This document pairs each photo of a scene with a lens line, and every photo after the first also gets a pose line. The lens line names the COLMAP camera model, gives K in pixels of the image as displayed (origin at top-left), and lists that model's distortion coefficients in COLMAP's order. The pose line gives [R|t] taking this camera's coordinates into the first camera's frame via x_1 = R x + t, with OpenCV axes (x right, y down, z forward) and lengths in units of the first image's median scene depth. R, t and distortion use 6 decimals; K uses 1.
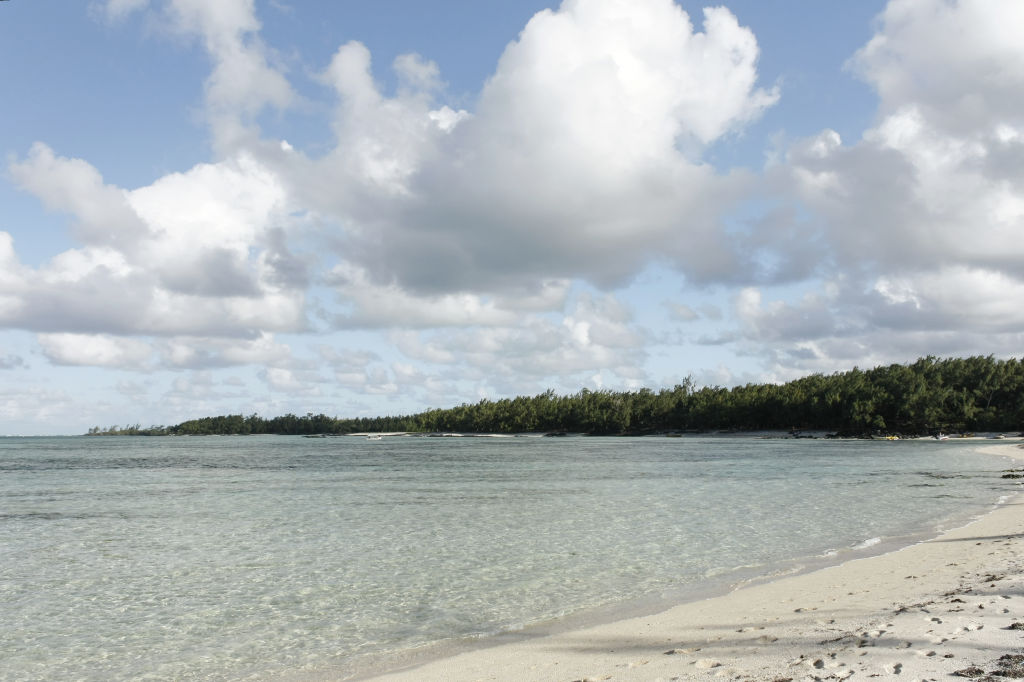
lens RADIAL K [[892.3, 0, 507.3], [0, 892.3, 333.4], [0, 0, 1]] dist [-0.032714, 0.013862]
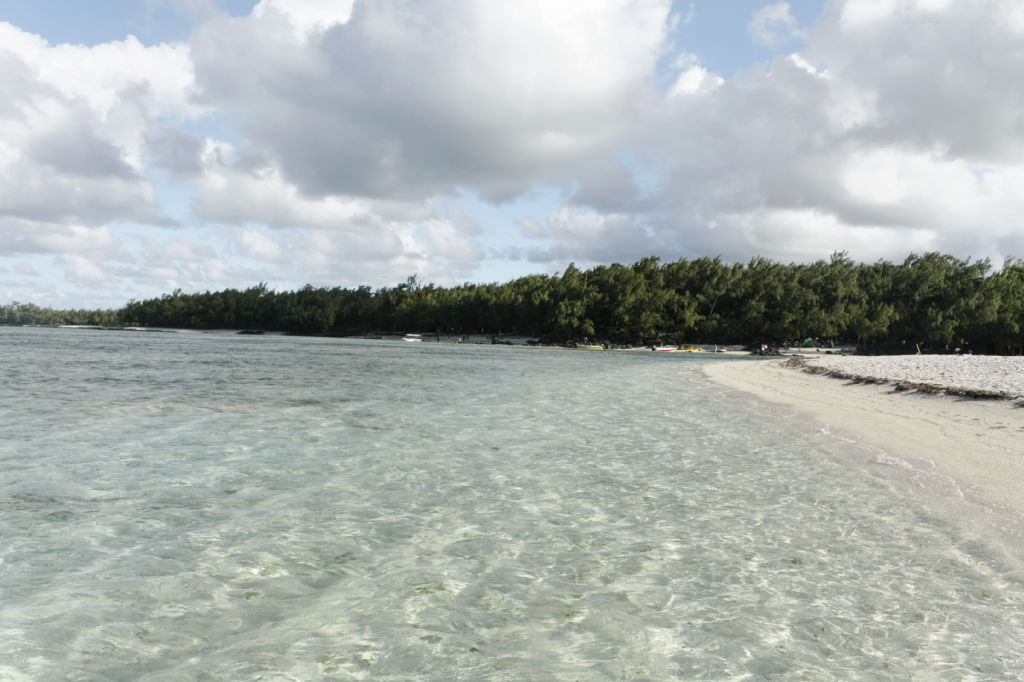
lens RADIAL K [[892.3, 0, 512.3], [0, 892.3, 346.4], [0, 0, 1]] dist [-0.032714, 0.013862]
pose [[0.958921, 0.028578, 0.282229, 0.082075], [-0.063065, 0.991491, 0.113878, 0.019000], [-0.276573, -0.126999, 0.952564, 0.159954]]
